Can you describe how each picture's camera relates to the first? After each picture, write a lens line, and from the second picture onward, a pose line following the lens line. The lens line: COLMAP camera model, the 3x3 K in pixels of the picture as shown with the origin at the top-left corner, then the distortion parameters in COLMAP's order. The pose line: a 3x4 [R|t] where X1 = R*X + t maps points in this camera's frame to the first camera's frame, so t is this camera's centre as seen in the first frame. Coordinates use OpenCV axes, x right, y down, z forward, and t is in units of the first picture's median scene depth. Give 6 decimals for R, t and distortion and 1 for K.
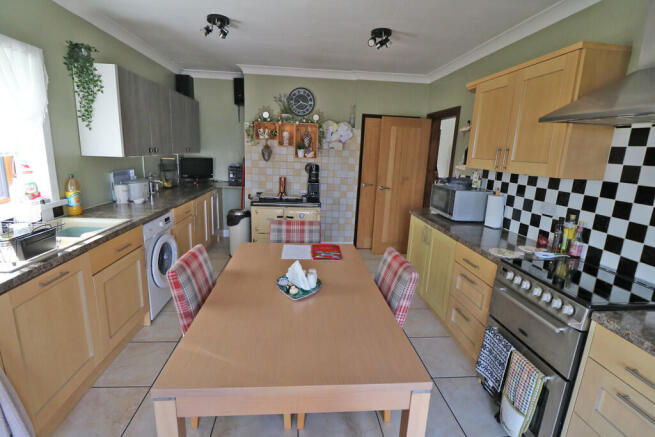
lens RADIAL K [[302.3, 0, 327.6], [0, 302.3, 216.1], [0, 0, 1]] dist [-0.008923, -0.007191]
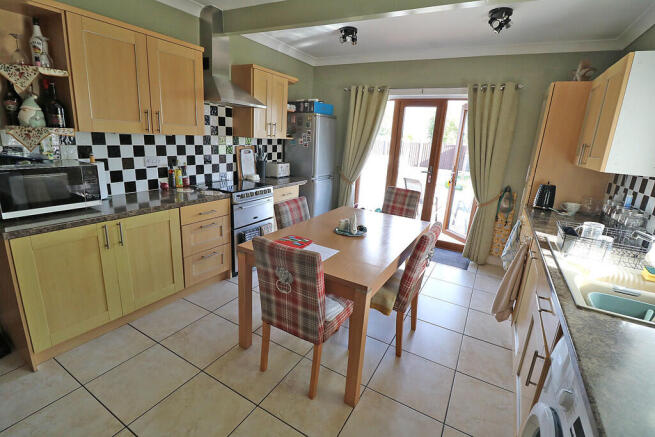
lens RADIAL K [[302.3, 0, 327.5], [0, 302.3, 214.7], [0, 0, 1]] dist [-0.008923, -0.007191]
pose [[-0.814829, -0.256642, 0.519797, -0.560314], [0.007376, 0.892000, 0.451974, -0.390228], [-0.579655, 0.372116, -0.724935, 1.604792]]
